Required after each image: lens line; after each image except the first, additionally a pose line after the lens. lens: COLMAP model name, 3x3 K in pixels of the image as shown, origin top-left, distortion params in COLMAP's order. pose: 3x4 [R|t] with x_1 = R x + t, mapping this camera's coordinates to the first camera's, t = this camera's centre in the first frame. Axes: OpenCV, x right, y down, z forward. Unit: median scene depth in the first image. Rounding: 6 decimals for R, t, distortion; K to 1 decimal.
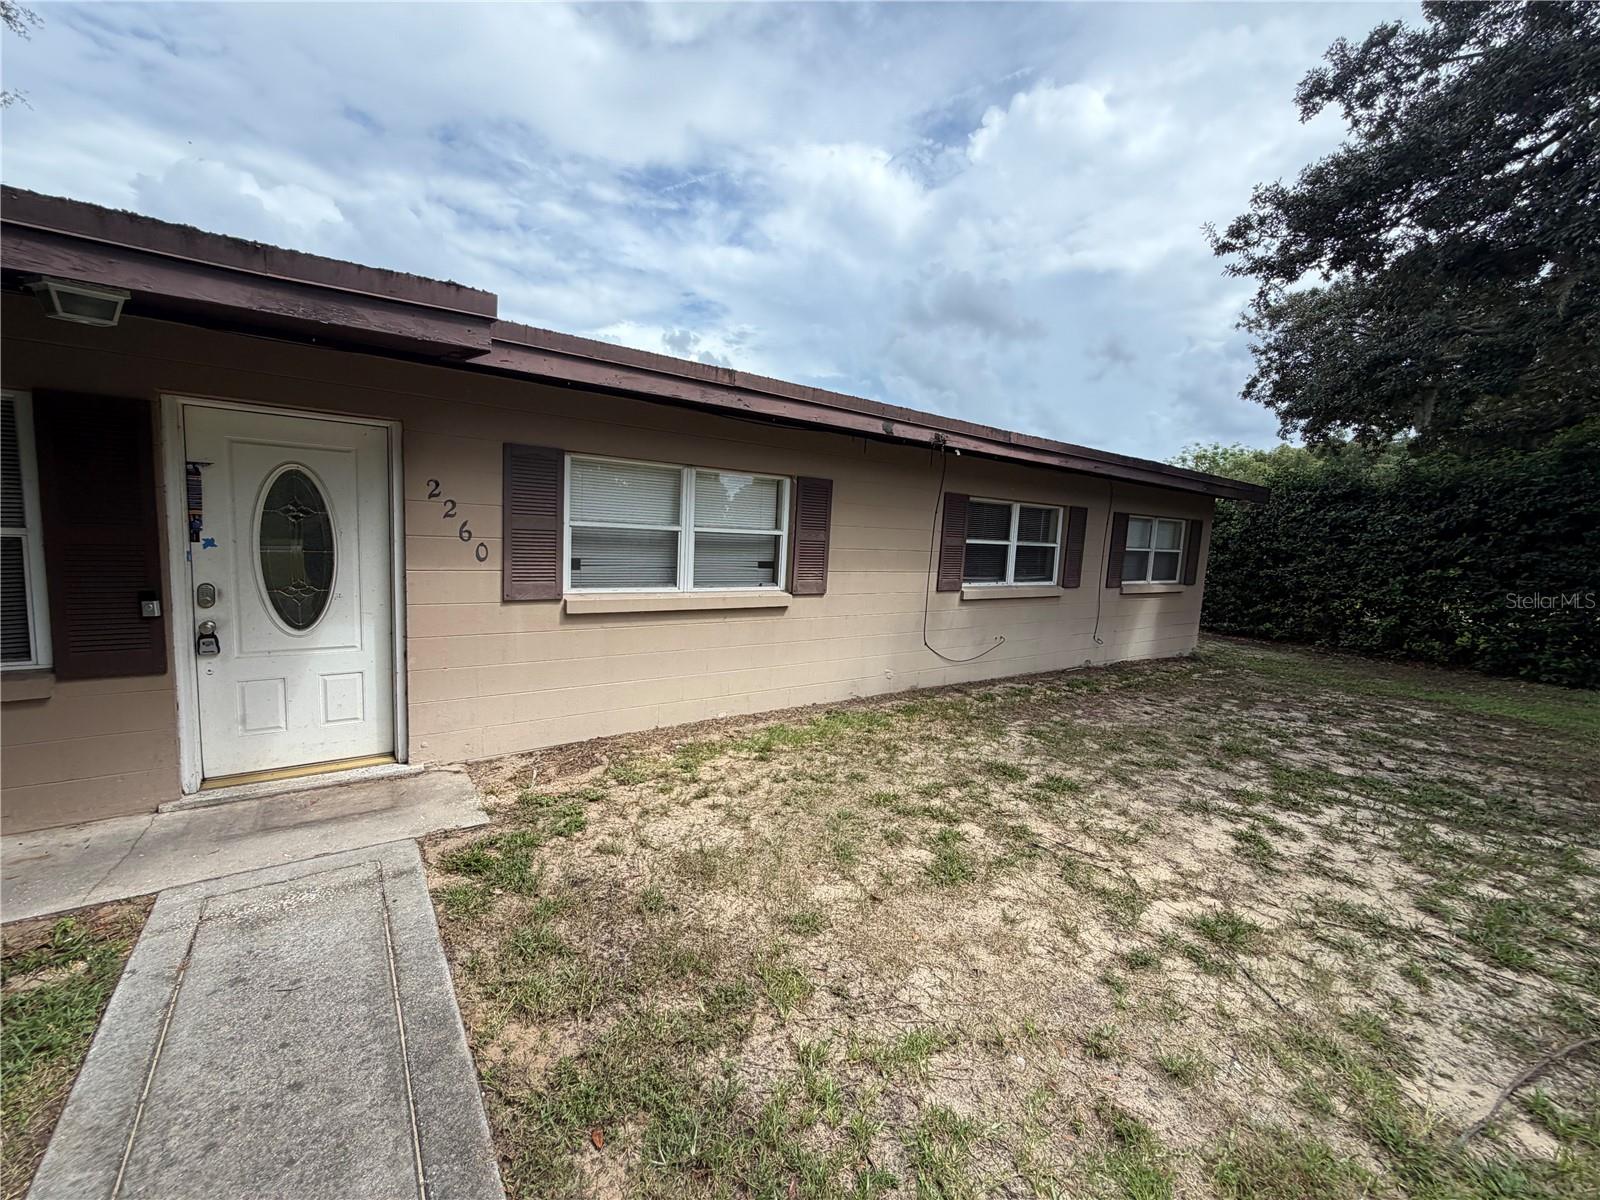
lens RADIAL K [[636.2, 0, 795.7], [0, 636.2, 598.8], [0, 0, 1]] dist [-0.001621, 0.000186]
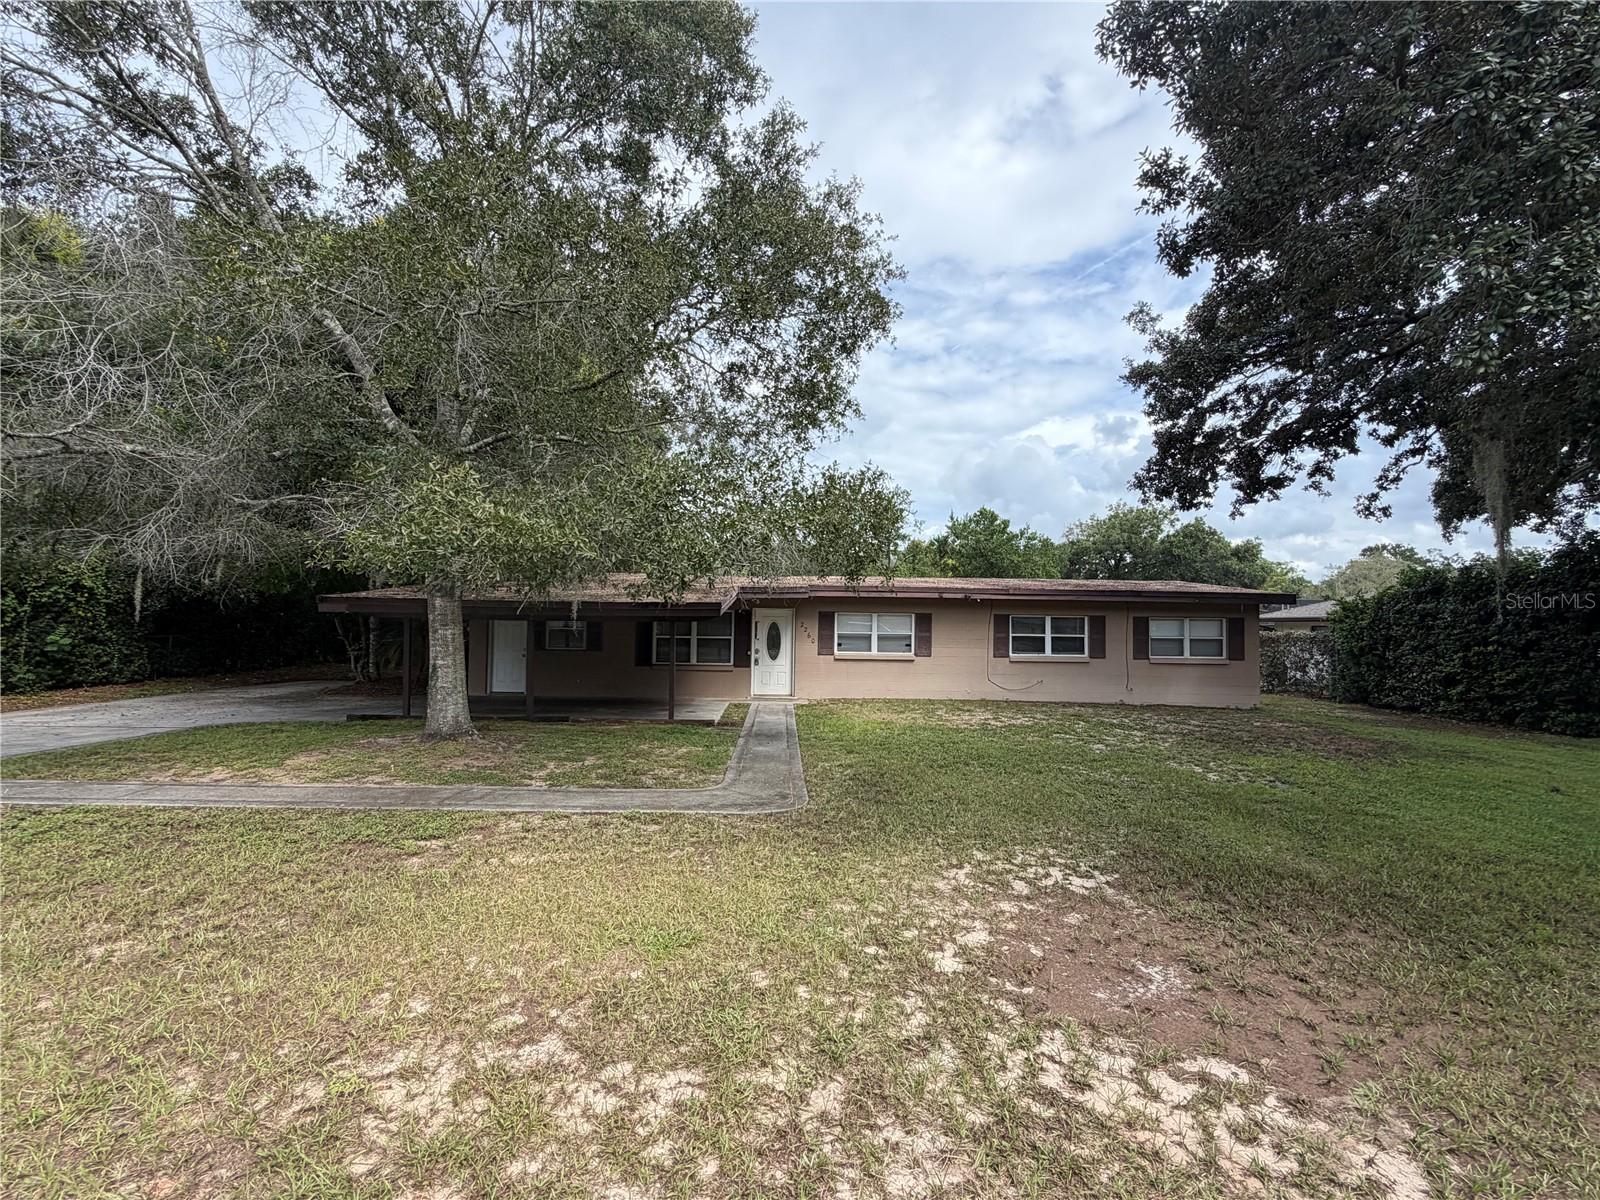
lens RADIAL K [[703.2, 0, 802.8], [0, 703.2, 597.7], [0, 0, 1]] dist [0.000894, -0.000404]
pose [[0.822567, -0.062320, -0.565243, 2.029049], [-0.035494, 0.986413, -0.160407, 0.383623], [0.567559, 0.152008, 0.809179, -2.710272]]
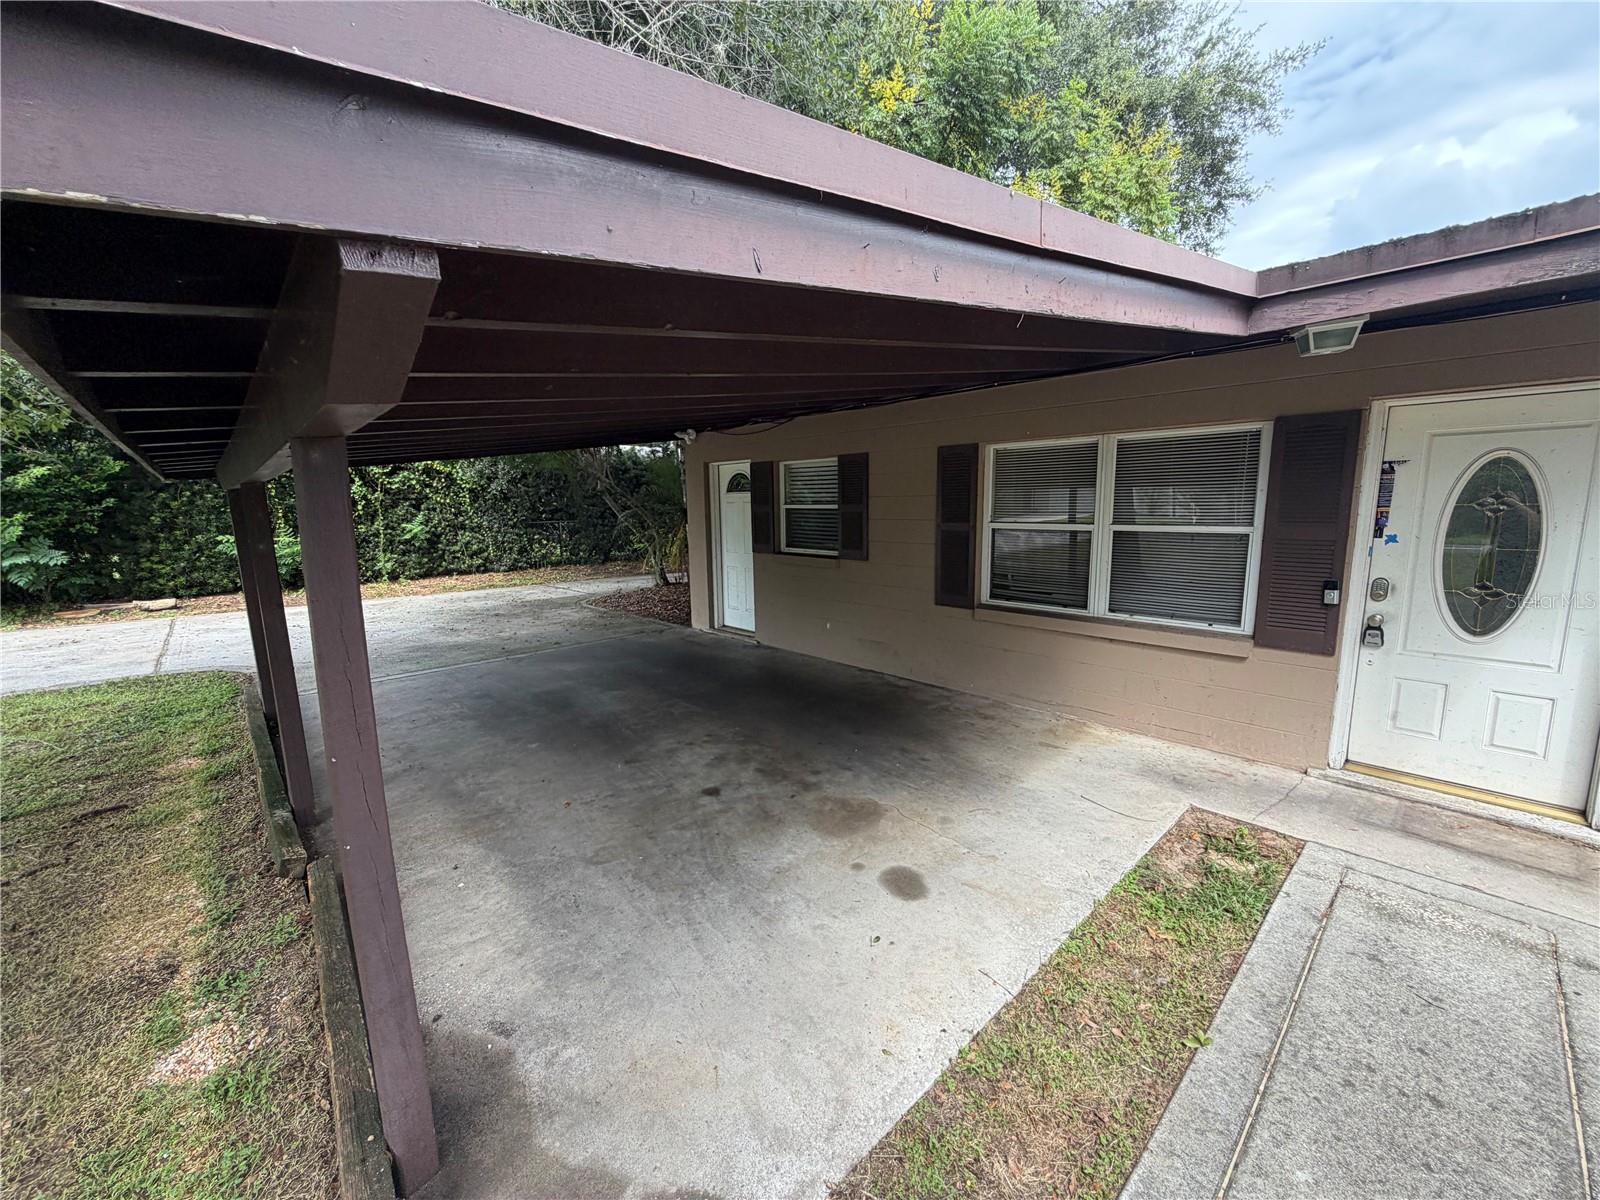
lens RADIAL K [[636.2, 0, 792.7], [0, 636.2, 599.2], [0, 0, 1]] dist [-0.001621, 0.000186]
pose [[0.117374, 0.097498, -0.988290, -0.010886], [-0.092077, 0.991951, 0.086923, 0.008468], [0.988810, 0.080796, 0.125407, -0.077236]]
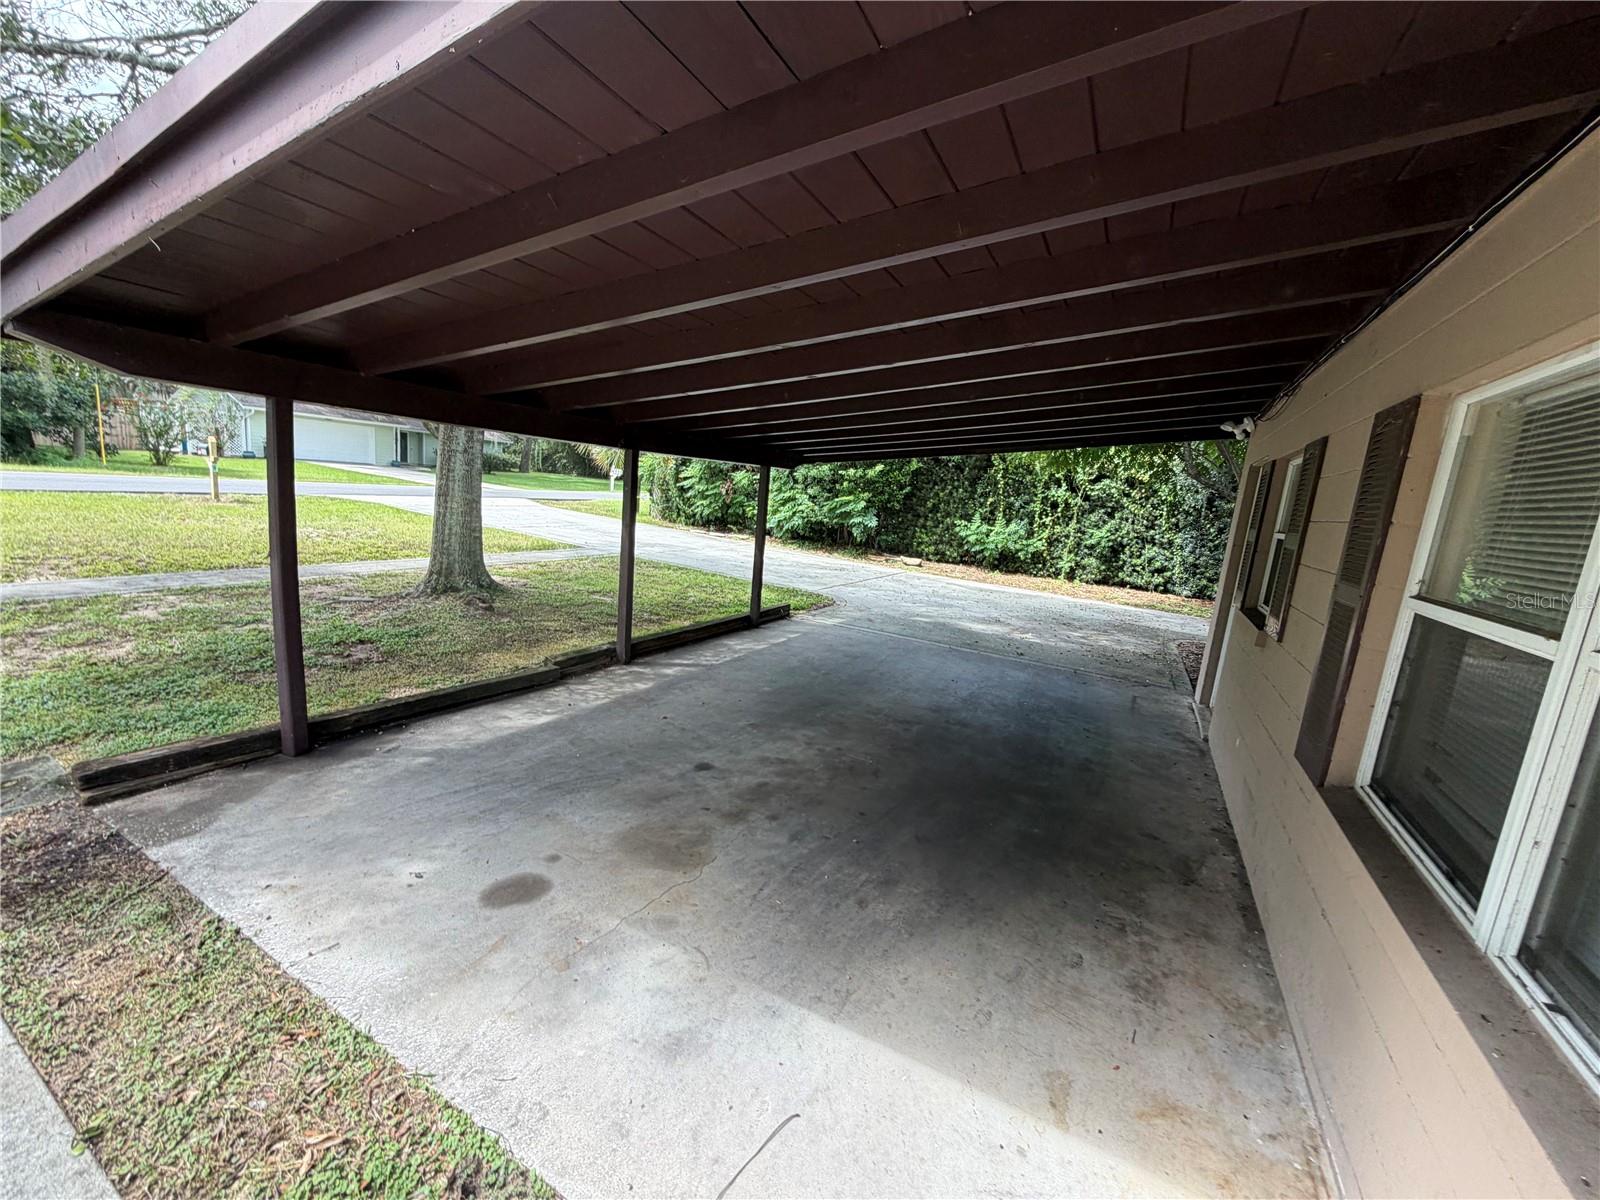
lens RADIAL K [[636.2, 0, 801.1], [0, 636.2, 602.0], [0, 0, 1]] dist [-0.001621, 0.000186]
pose [[-0.891035, -0.057155, -0.450321, -0.677411], [-0.188338, 0.949173, 0.252189, -0.116228], [0.413019, 0.309522, -0.856511, 0.797493]]
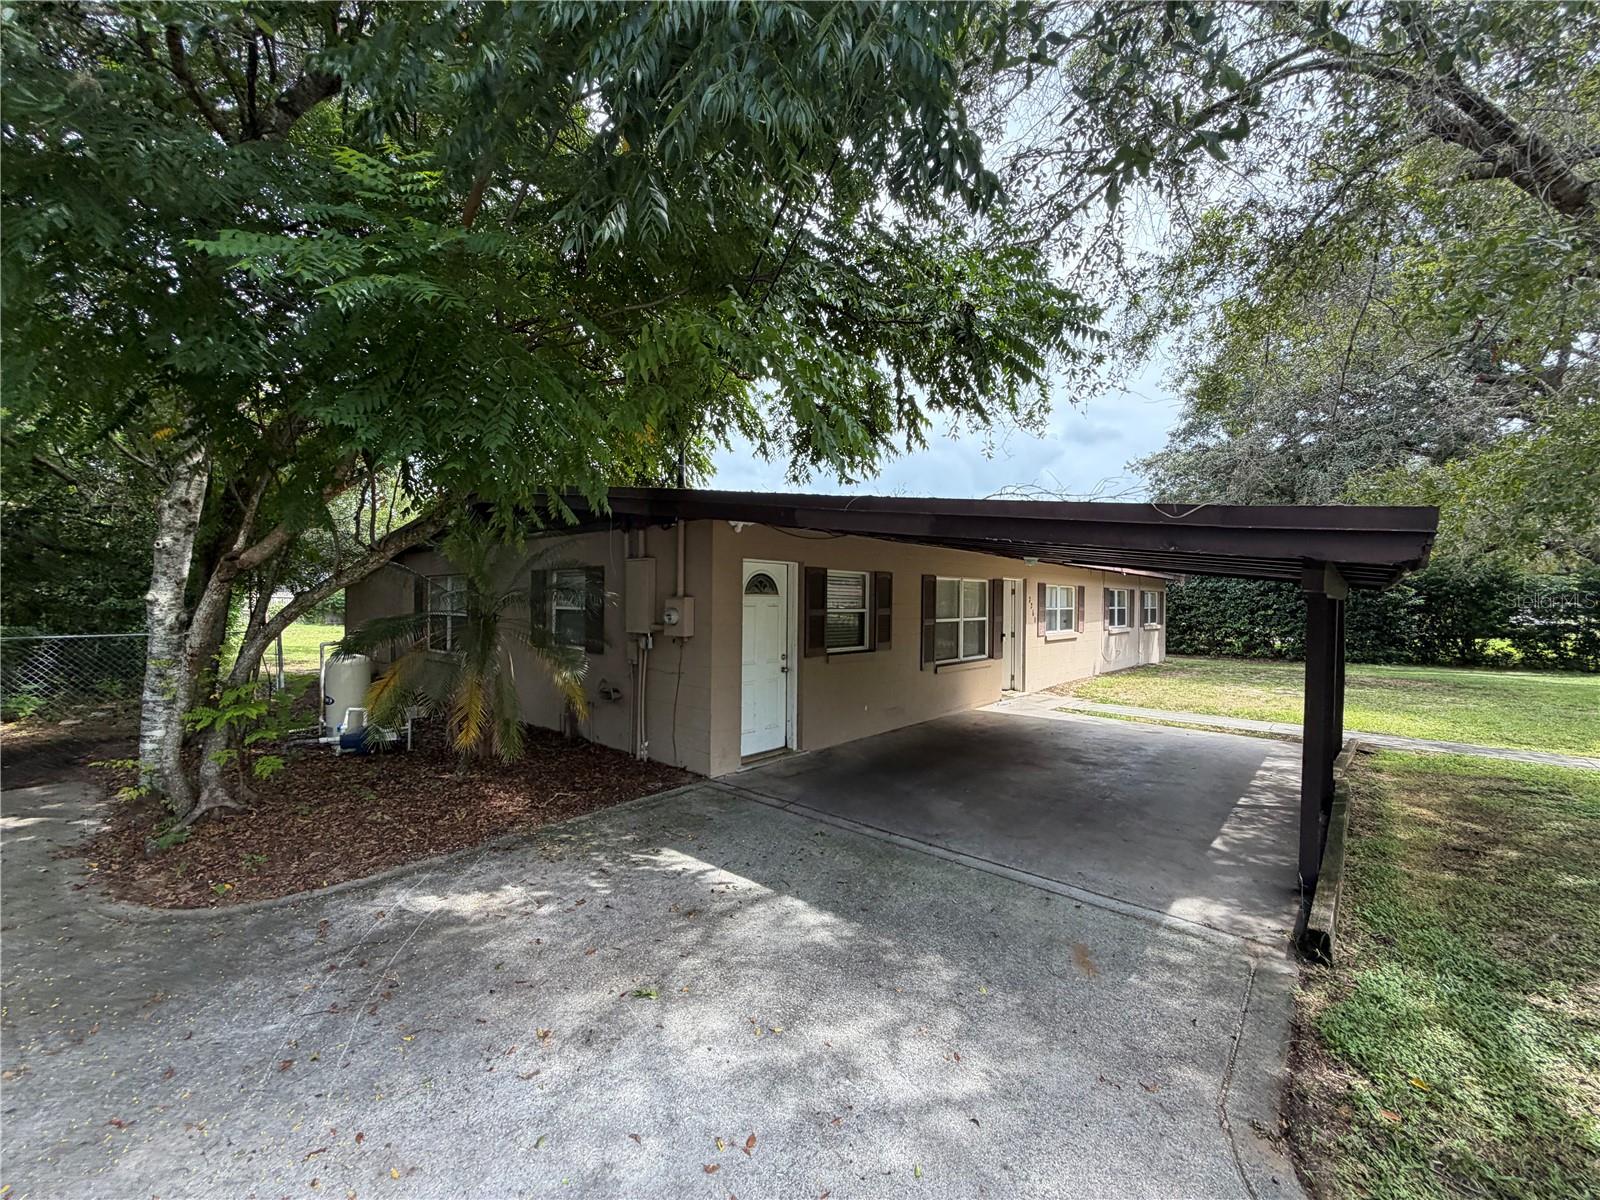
lens RADIAL K [[636.2, 0, 797.1], [0, 636.2, 598.7], [0, 0, 1]] dist [-0.001621, 0.000186]
pose [[0.975671, -0.041788, 0.215219, -2.510693], [0.064676, 0.992840, -0.100428, 0.063414], [-0.209482, 0.111904, 0.971388, -1.897265]]
